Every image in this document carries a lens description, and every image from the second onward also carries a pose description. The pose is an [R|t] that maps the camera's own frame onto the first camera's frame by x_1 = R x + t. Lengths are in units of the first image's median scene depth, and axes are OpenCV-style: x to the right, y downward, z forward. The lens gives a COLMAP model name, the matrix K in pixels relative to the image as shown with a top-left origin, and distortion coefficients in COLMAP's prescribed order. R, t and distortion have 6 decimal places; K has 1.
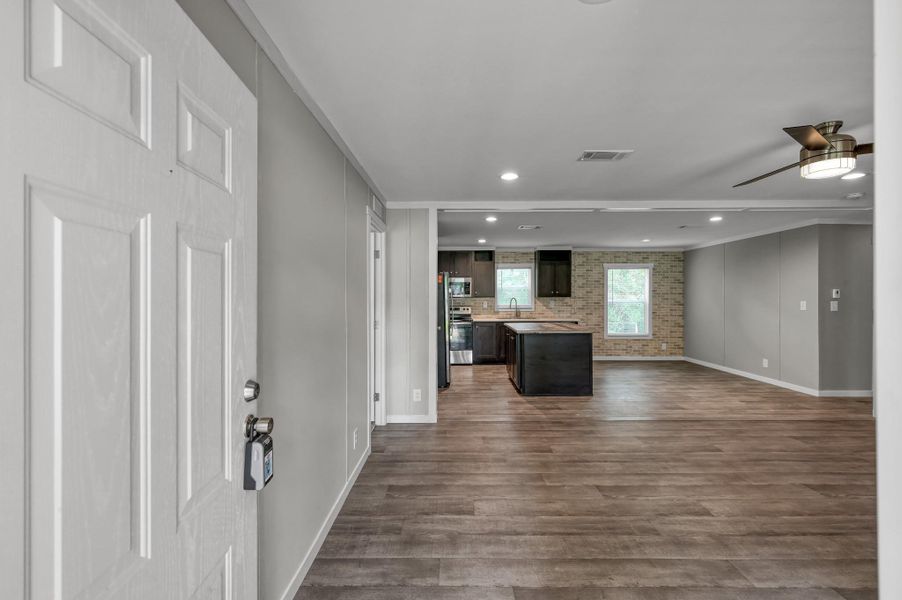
lens RADIAL K [[413.4, 0, 427.5], [0, 413.4, 309.0], [0, 0, 1]] dist [0.001423, -0.000115]
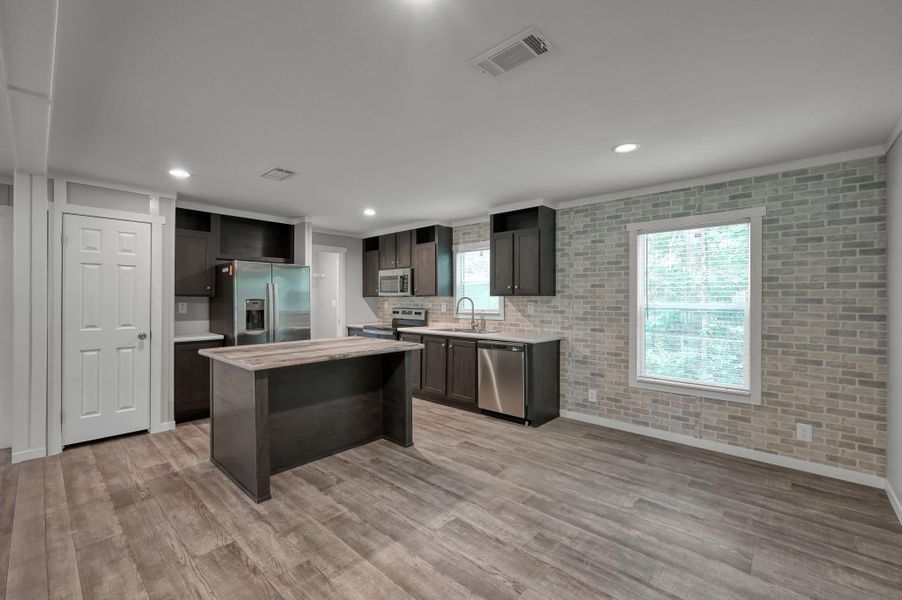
lens RADIAL K [[381.0, 0, 452.6], [0, 381.0, 307.0], [0, 0, 1]] dist [0.000524, 0.001864]
pose [[0.745266, 0.017523, -0.666537, 0.566588], [-0.024010, 0.999712, -0.000563, -0.011178], [0.666335, 0.016423, 0.745472, 0.549982]]
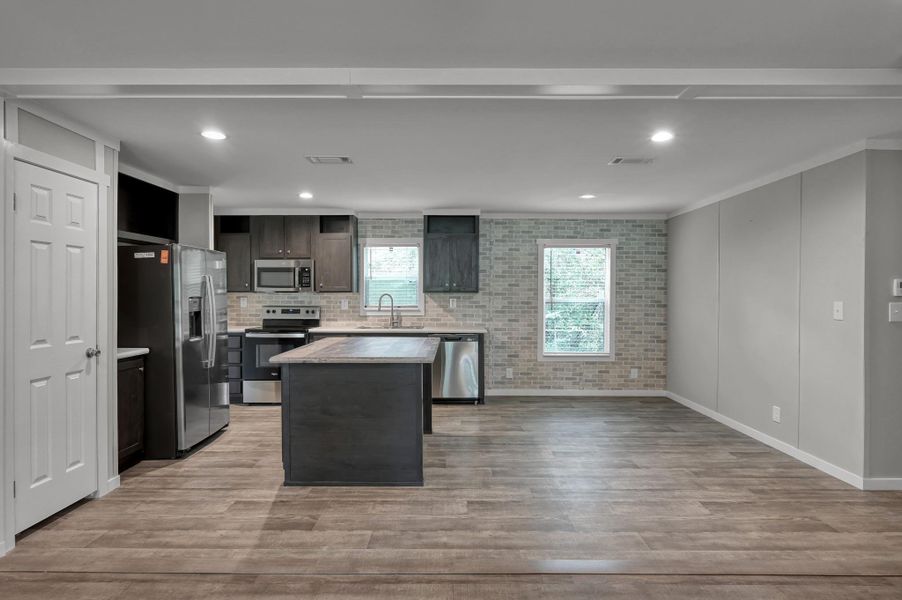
lens RADIAL K [[504.7, 0, 430.5], [0, 504.7, 315.4], [0, 0, 1]] dist [-0.003185, -0.001196]
pose [[0.999968, 0.005041, 0.006272, 0.263757], [-0.005122, 0.999902, 0.013025, -0.004737], [-0.006206, -0.013057, 0.999896, 0.250389]]
